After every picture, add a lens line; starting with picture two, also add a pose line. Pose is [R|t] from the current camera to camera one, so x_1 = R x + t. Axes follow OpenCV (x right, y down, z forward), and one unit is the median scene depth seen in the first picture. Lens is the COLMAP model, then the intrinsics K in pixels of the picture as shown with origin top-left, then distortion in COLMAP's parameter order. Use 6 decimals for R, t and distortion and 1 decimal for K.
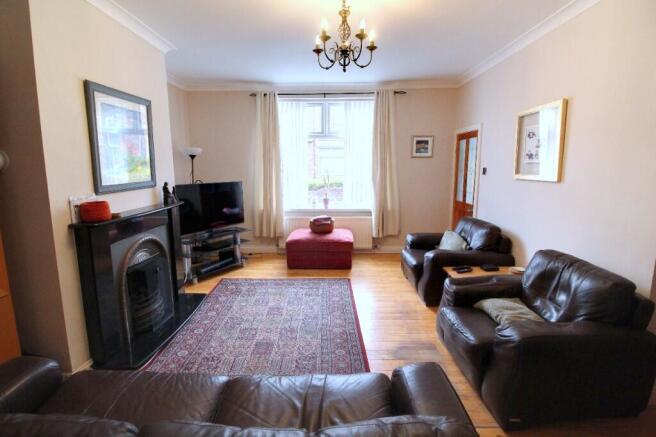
lens RADIAL K [[317.5, 0, 331.2], [0, 317.5, 211.0], [0, 0, 1]] dist [0.000667, -0.011600]
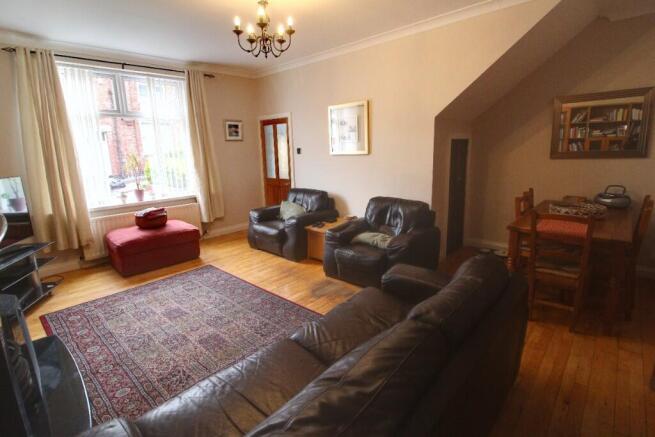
lens RADIAL K [[317.0, 0, 330.6], [0, 317.0, 211.0], [0, 0, 1]] dist [0.000667, -0.011600]
pose [[0.667539, -0.162291, 0.726673, -0.353919], [0.133088, 0.986247, 0.098005, 0.002928], [-0.732584, 0.031289, 0.679957, 0.053150]]
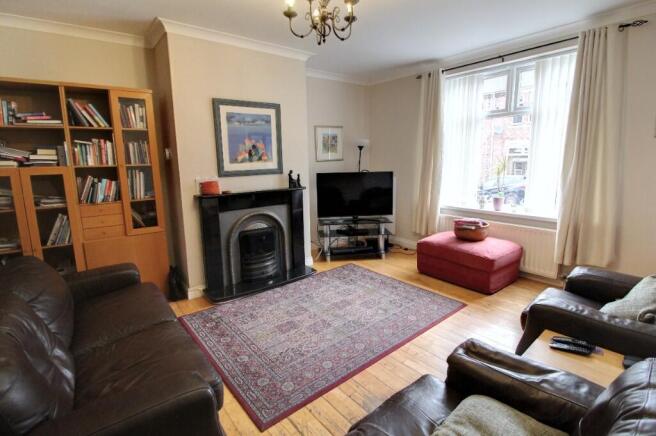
lens RADIAL K [[322.9, 0, 328.6], [0, 322.9, 212.3], [0, 0, 1]] dist [0.000408, -0.011815]
pose [[0.622073, 0.122650, -0.773293, 0.392667], [-0.098472, 0.992068, 0.078134, -0.029626], [0.776742, 0.027543, 0.629217, 0.242412]]
